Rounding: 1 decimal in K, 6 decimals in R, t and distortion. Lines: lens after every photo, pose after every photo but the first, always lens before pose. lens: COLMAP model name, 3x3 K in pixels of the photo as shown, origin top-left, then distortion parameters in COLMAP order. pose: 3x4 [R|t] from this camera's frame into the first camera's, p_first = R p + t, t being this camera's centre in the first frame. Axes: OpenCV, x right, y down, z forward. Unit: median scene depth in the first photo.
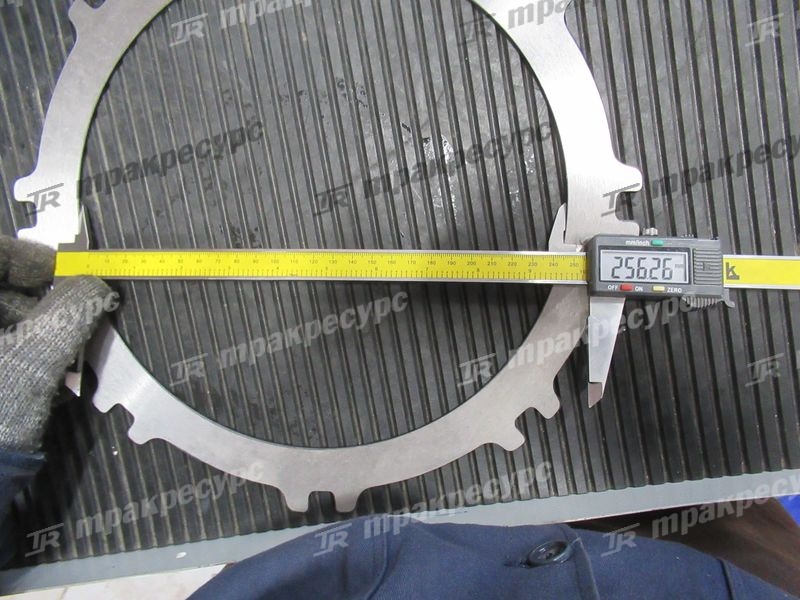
lens RADIAL K [[669.0, 0, 400.0], [0, 669.0, 300.0], [0, 0, 1]] dist [0.010564, 0.003272]
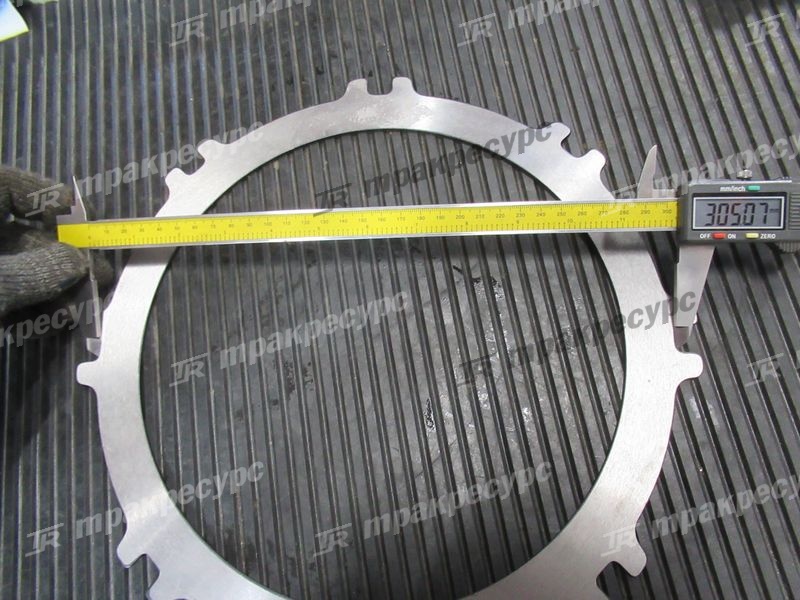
lens RADIAL K [[669.0, 0, 400.0], [0, 669.0, 300.0], [0, 0, 1]] dist [0.010564, 0.003272]
pose [[0.999602, -0.003728, -0.027948, -0.051105], [-0.008658, 0.902738, -0.430104, 0.238538], [0.026833, 0.430175, 0.902347, 0.062004]]
